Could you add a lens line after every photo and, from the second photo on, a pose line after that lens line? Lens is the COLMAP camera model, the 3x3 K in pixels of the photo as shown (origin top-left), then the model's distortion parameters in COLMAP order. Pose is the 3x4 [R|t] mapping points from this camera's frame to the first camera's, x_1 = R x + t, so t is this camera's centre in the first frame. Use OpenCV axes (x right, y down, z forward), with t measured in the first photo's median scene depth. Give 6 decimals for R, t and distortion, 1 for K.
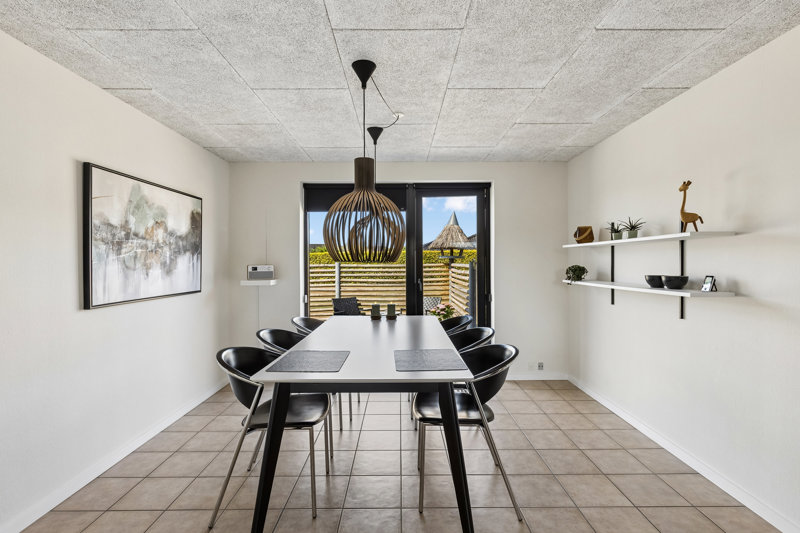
lens RADIAL K [[386.7, 0, 399.7], [0, 386.7, 262.9], [0, 0, 1]] dist [-0.000683, -0.000089]
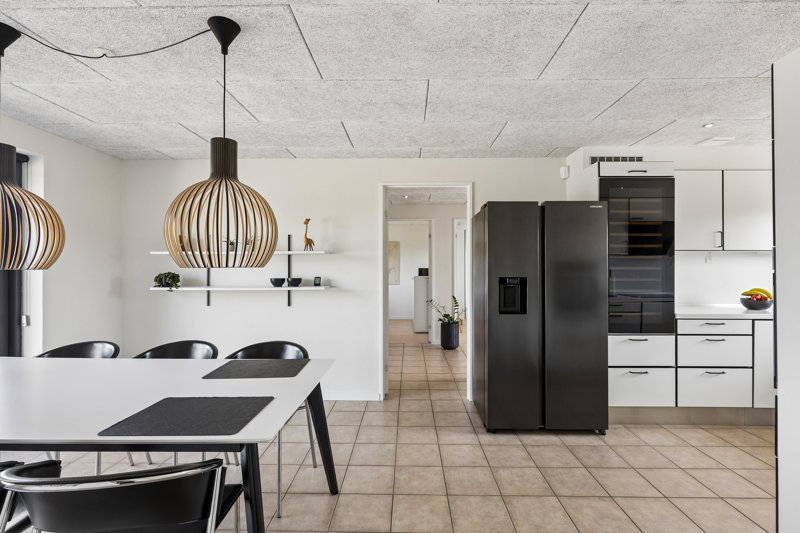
lens RADIAL K [[386.7, 0, 399.7], [0, 386.7, 267.6], [0, 0, 1]] dist [-0.000683, -0.000089]
pose [[0.000205, 0.004746, 0.999989, -0.865136], [0.006029, 0.999971, -0.004747, 0.003353], [-0.999982, 0.006030, 0.000176, 0.610606]]
